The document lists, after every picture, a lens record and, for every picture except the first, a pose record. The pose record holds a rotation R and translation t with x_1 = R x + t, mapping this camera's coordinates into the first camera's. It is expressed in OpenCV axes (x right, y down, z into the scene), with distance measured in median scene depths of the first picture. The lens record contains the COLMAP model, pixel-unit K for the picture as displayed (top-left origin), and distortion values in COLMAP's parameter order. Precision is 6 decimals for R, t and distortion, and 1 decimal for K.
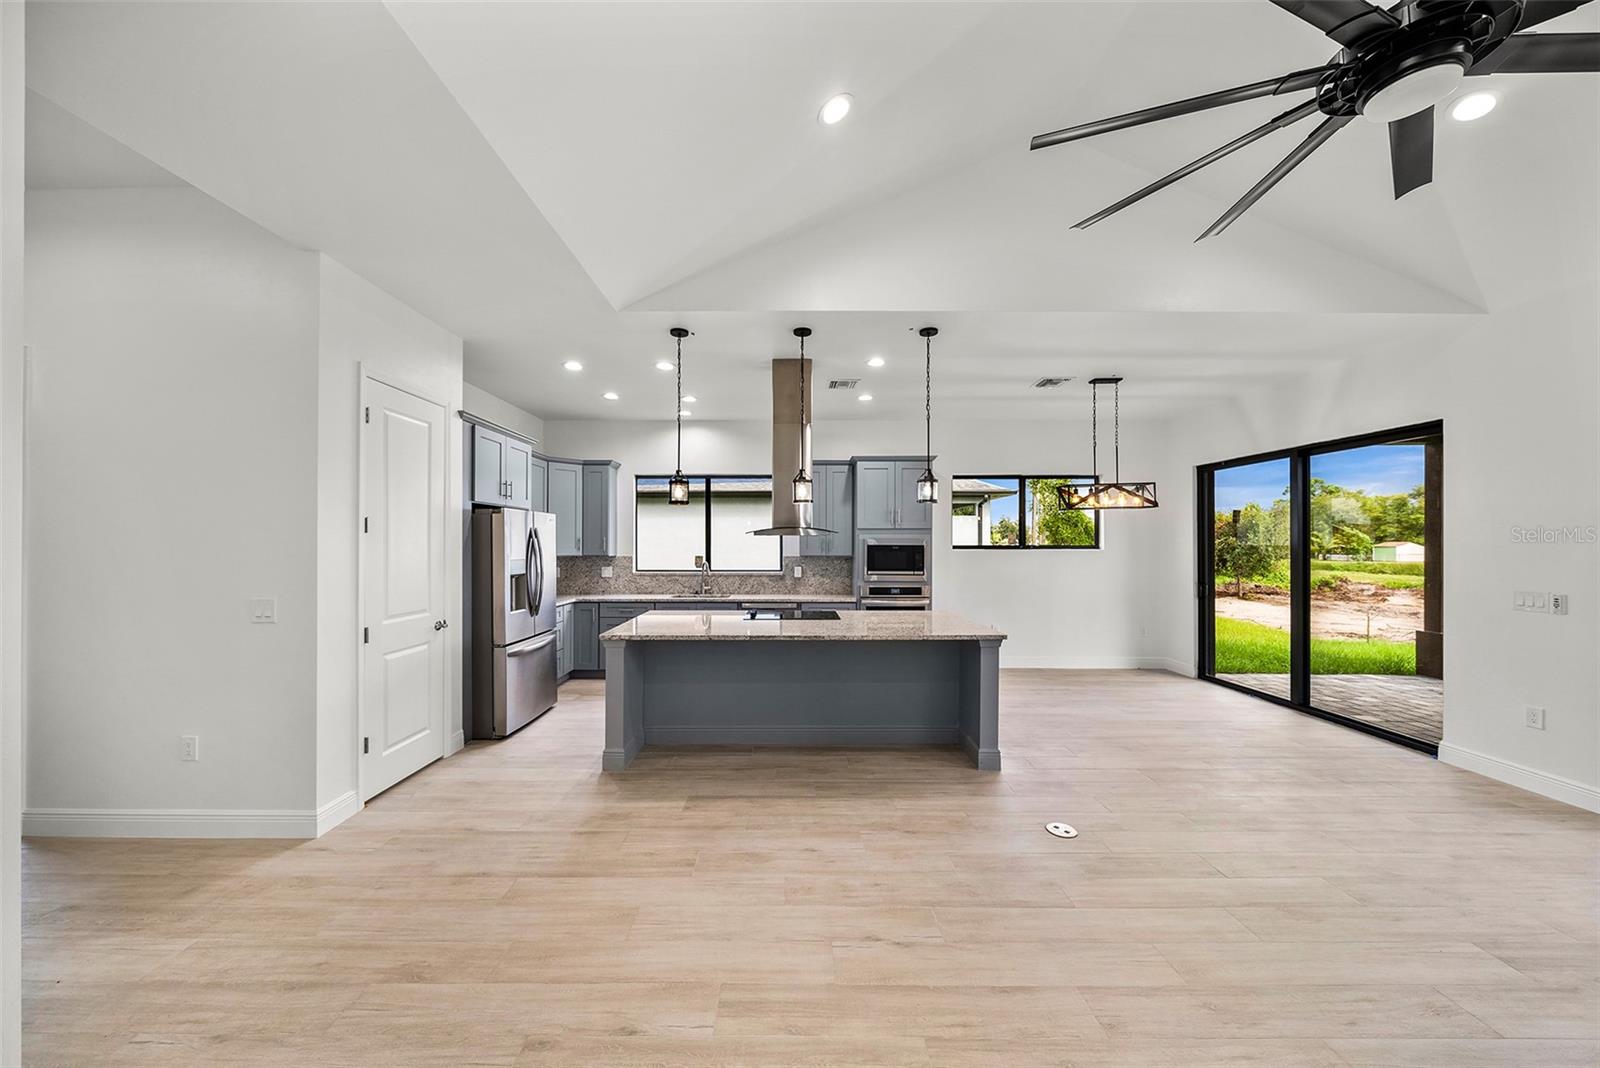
lens RADIAL K [[548.4, 0, 802.1], [0, 548.4, 539.8], [0, 0, 1]] dist [-0.003185, 0.000088]
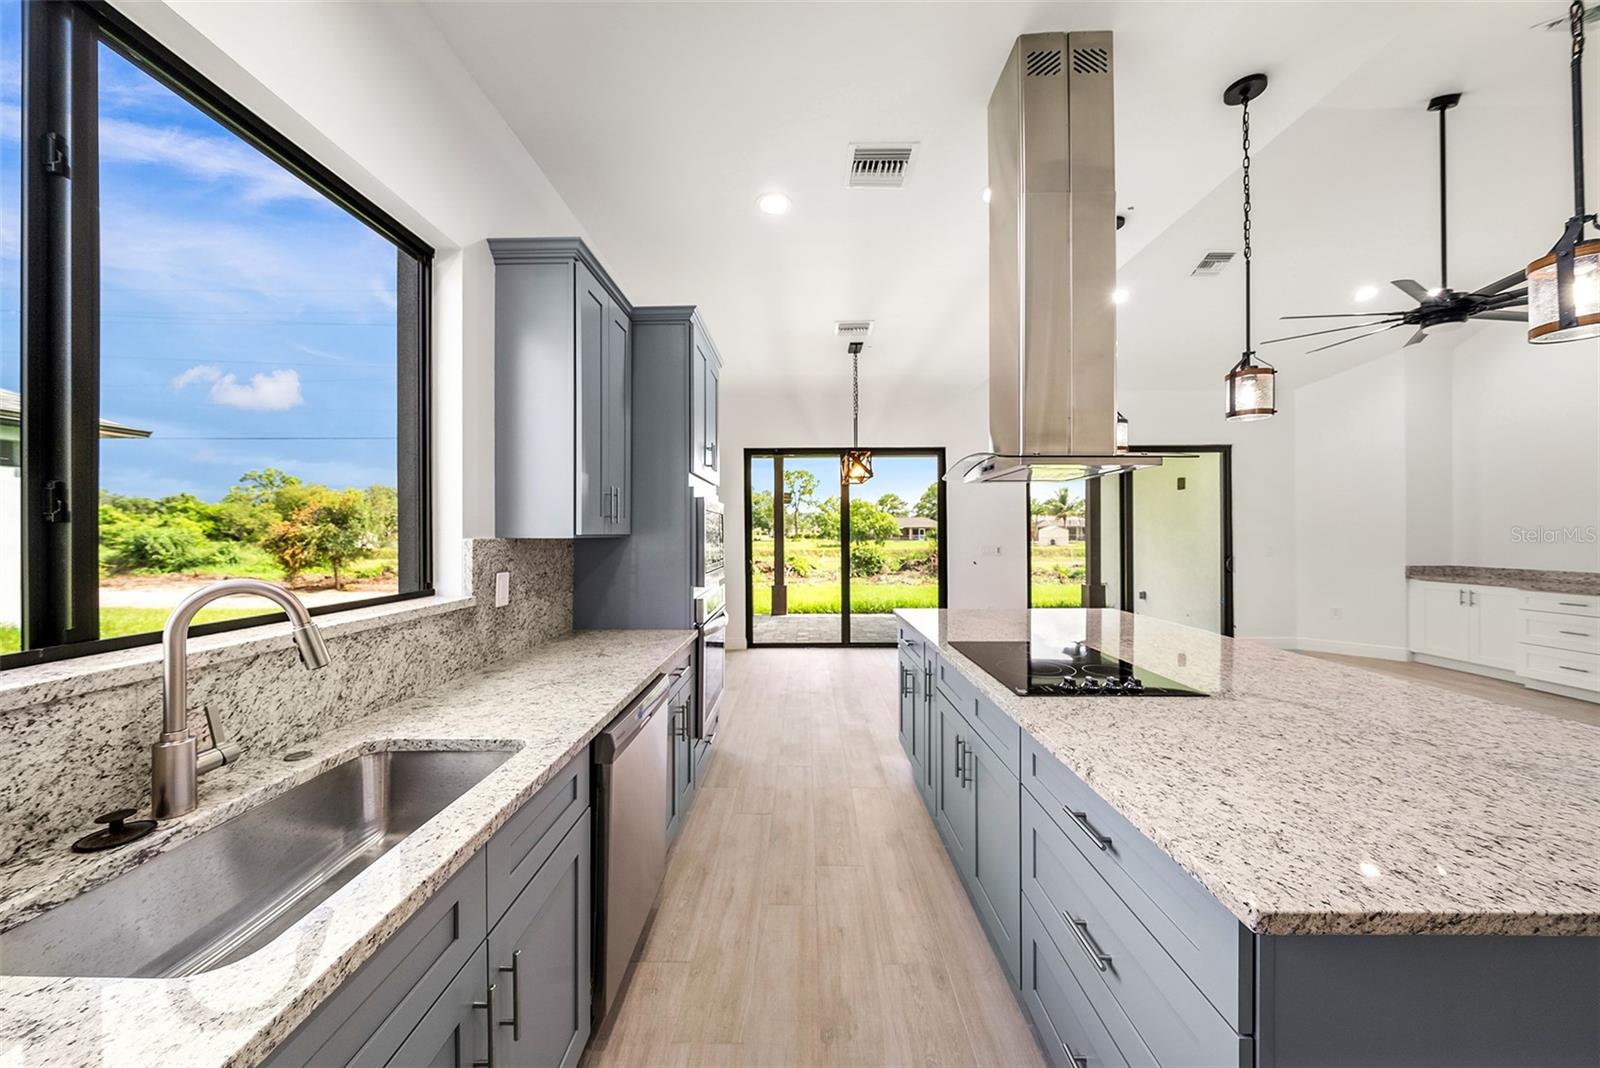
lens RADIAL K [[548.4, 0, 783.5], [0, 548.4, 531.6], [0, 0, 1]] dist [-0.003185, 0.000088]
pose [[0.035725, 0.001503, 0.999361, -0.395802], [-0.003749, 0.999992, -0.001370, 0.031452], [-0.999355, -0.003698, 0.035731, 1.041939]]
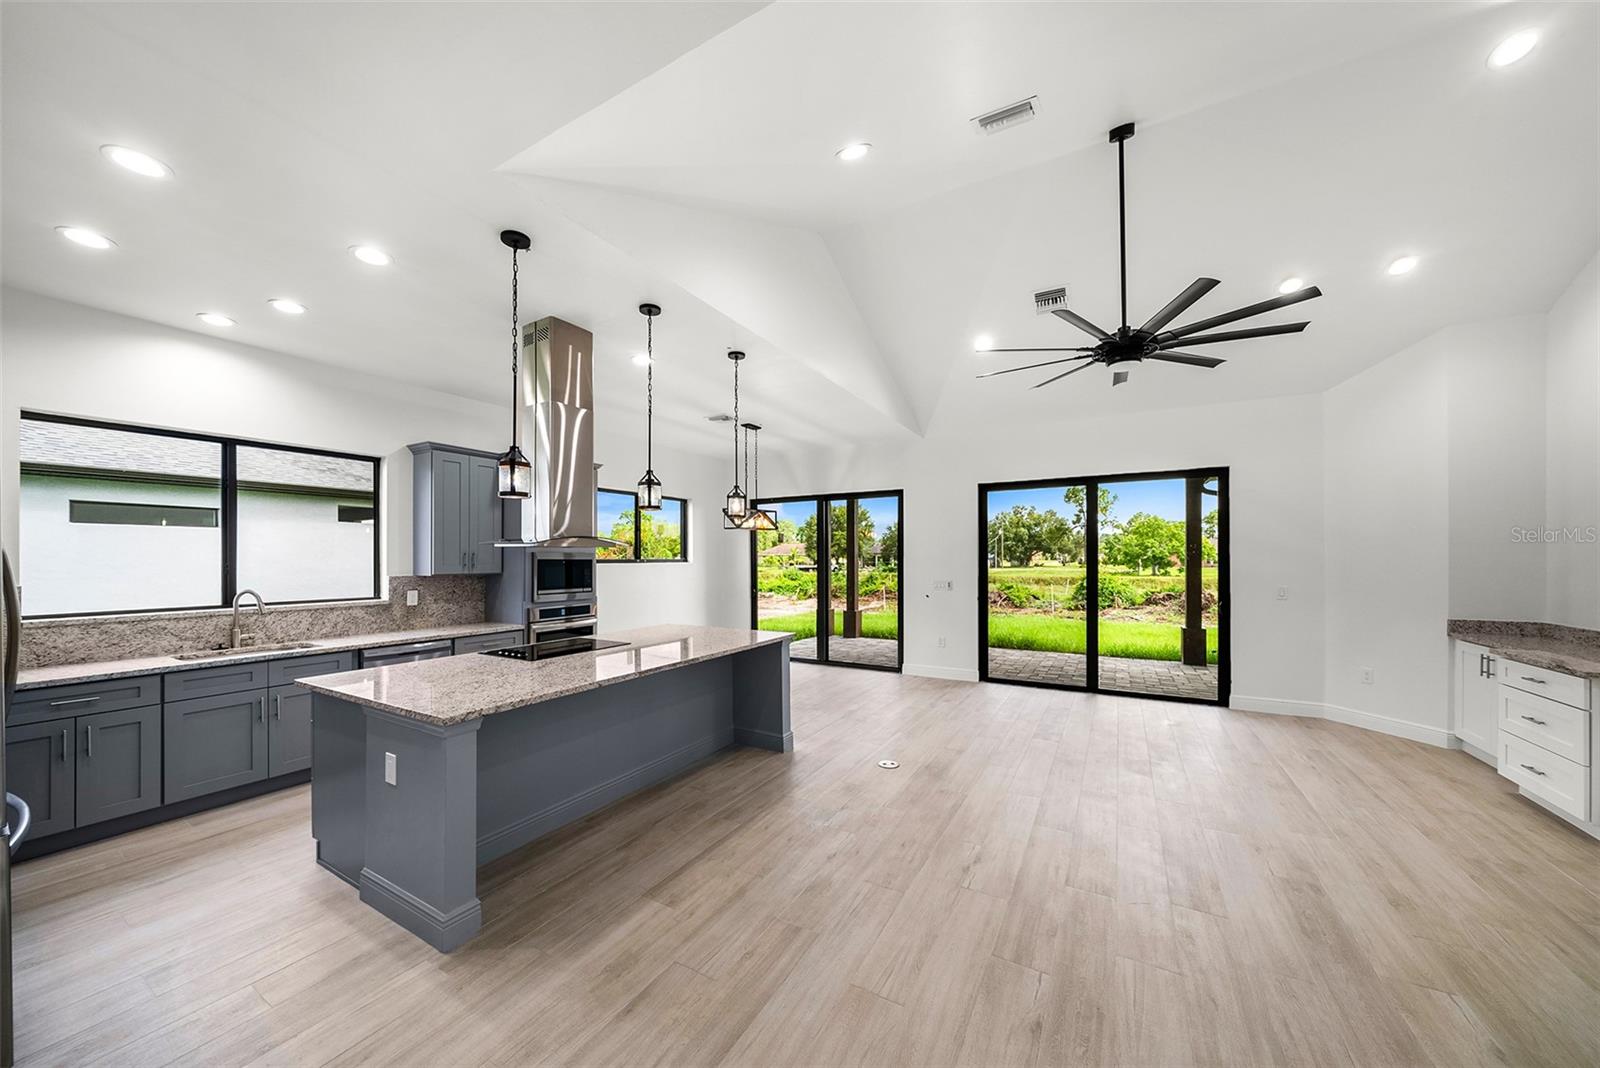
lens RADIAL K [[548.4, 0, 781.3], [0, 548.4, 555.3], [0, 0, 1]] dist [-0.003185, 0.000088]
pose [[0.521686, 0.002381, 0.853134, -0.459171], [-0.002967, 0.999995, -0.000977, 0.002992], [-0.853133, -0.002022, 0.521690, 0.276802]]
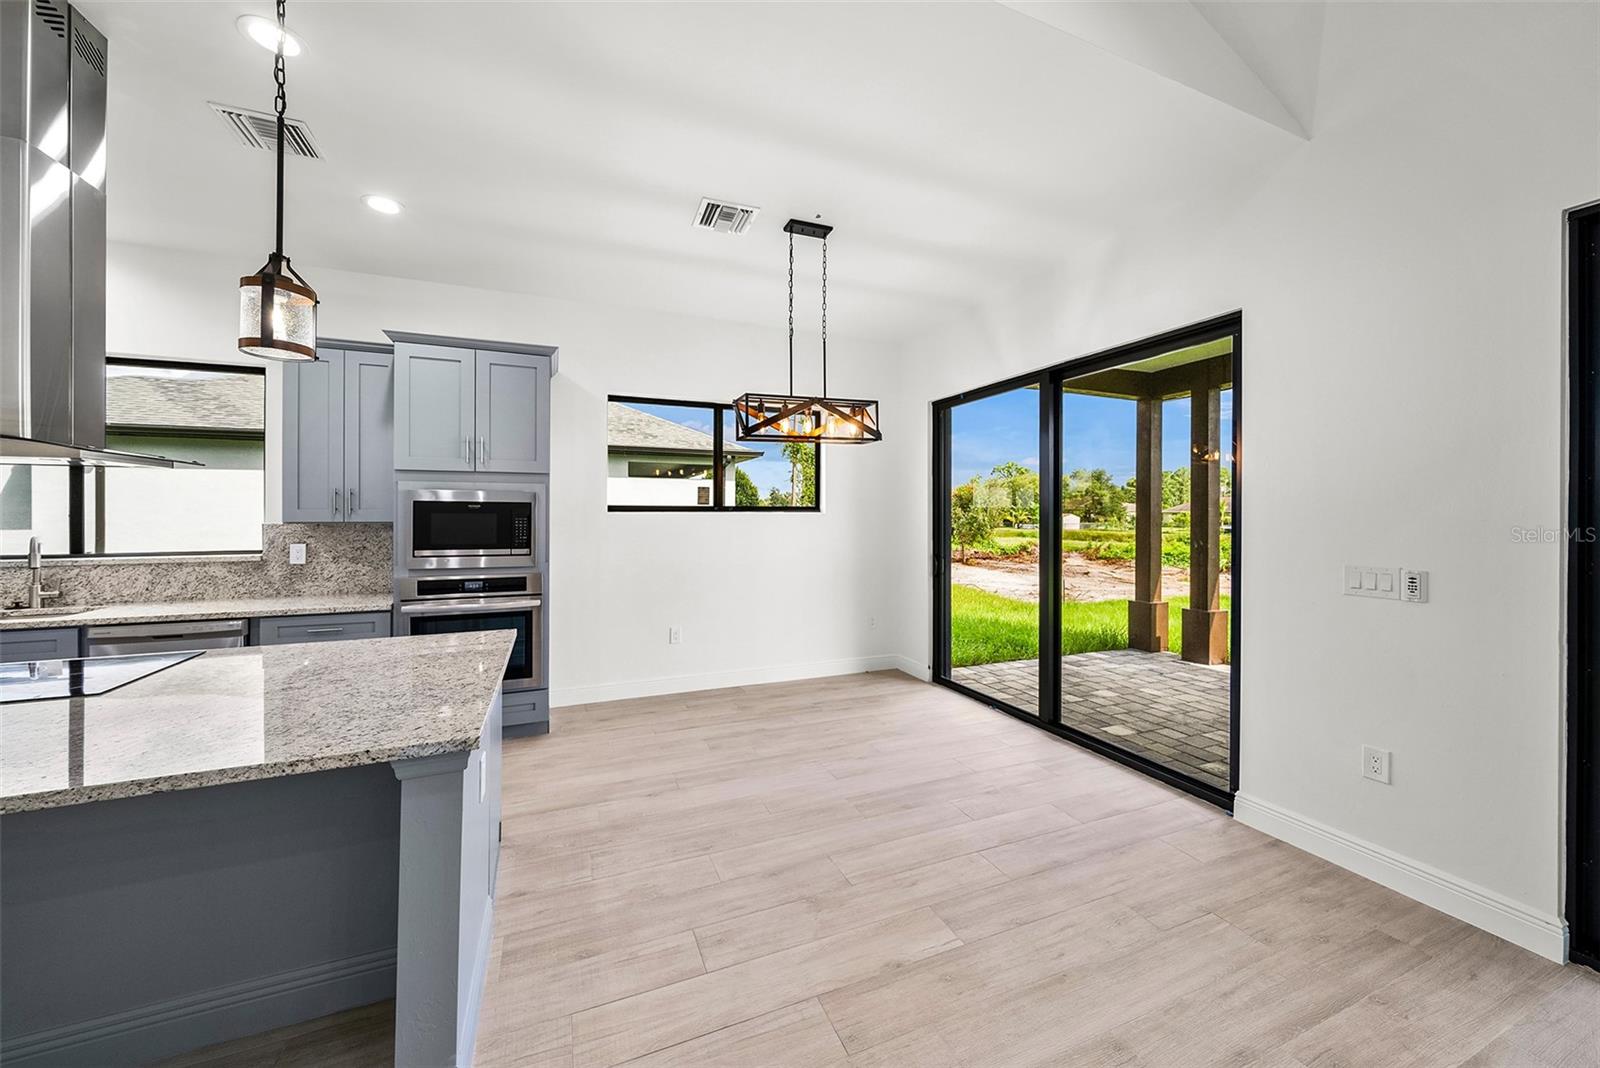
lens RADIAL K [[548.4, 0, 796.5], [0, 548.4, 516.0], [0, 0, 1]] dist [-0.003185, 0.000088]
pose [[0.926754, 0.000585, 0.375669, 0.299969], [-0.003293, 0.999973, 0.006565, 0.021491], [-0.375655, -0.007321, 0.926731, 0.420451]]
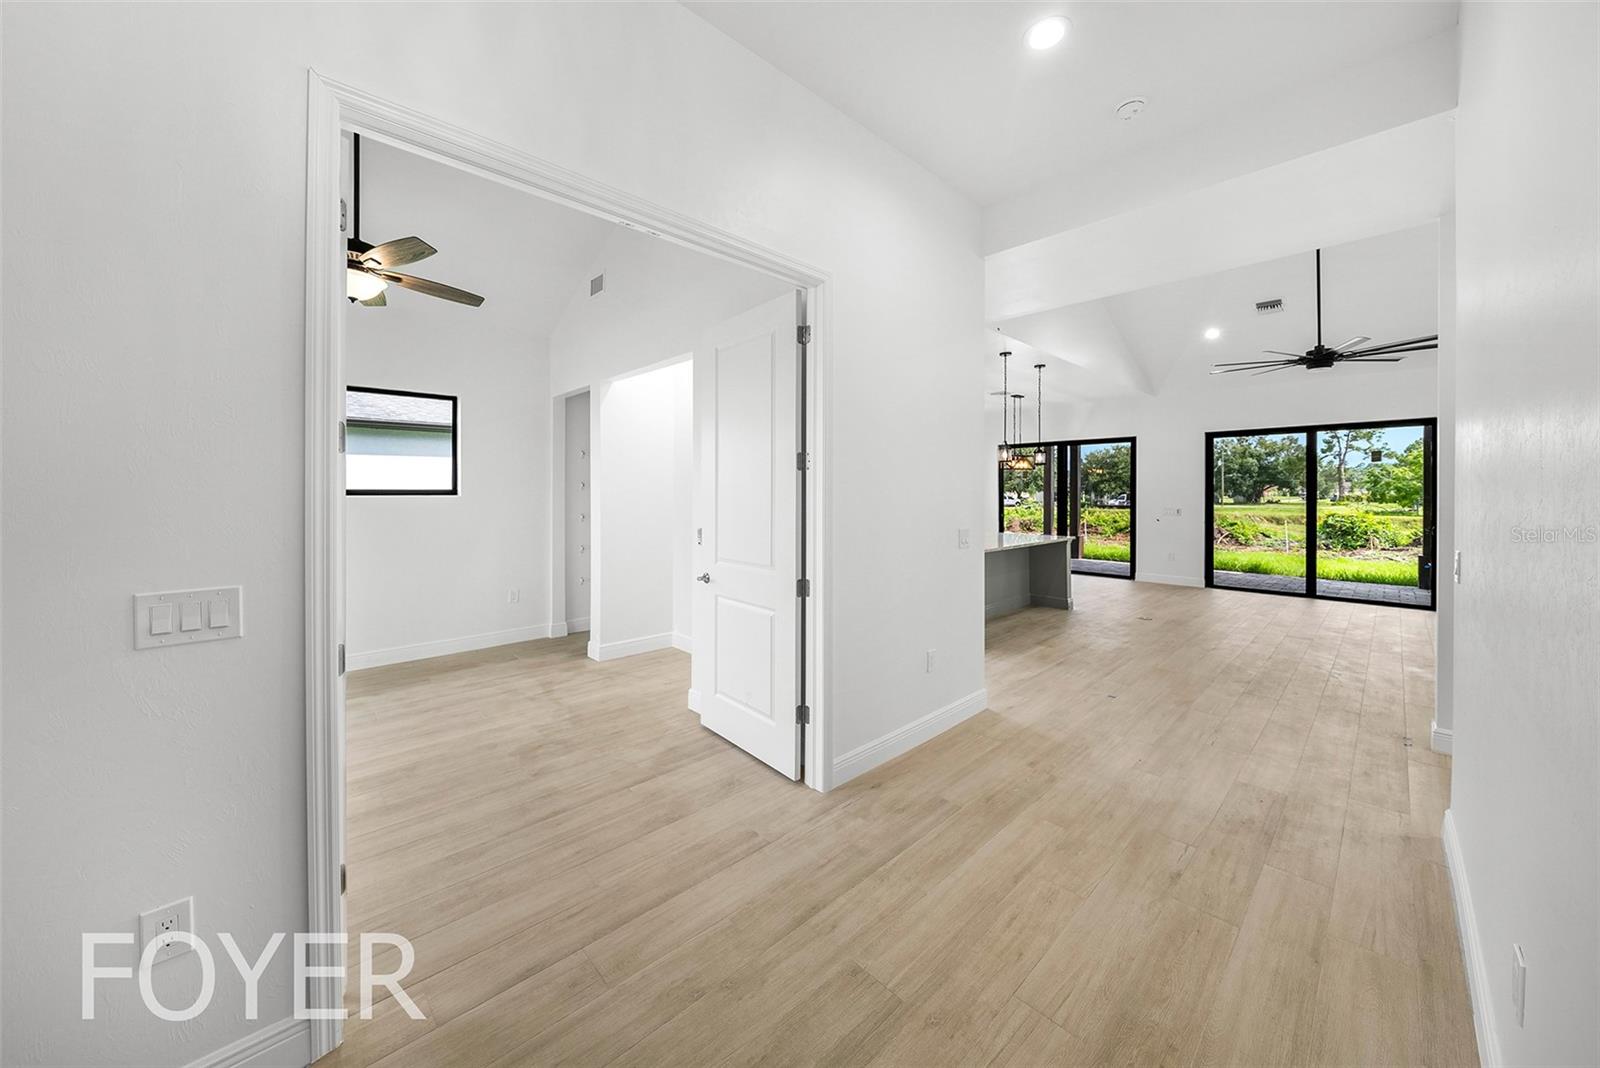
lens RADIAL K [[548.4, 0, 793.0], [0, 548.4, 489.0], [0, 0, 1]] dist [-0.003185, 0.000088]
pose [[0.738313, 0.004811, 0.674441, -1.120273], [-0.007145, 0.999974, 0.000689, 0.008875], [-0.674420, -0.005327, 0.738328, 0.177753]]
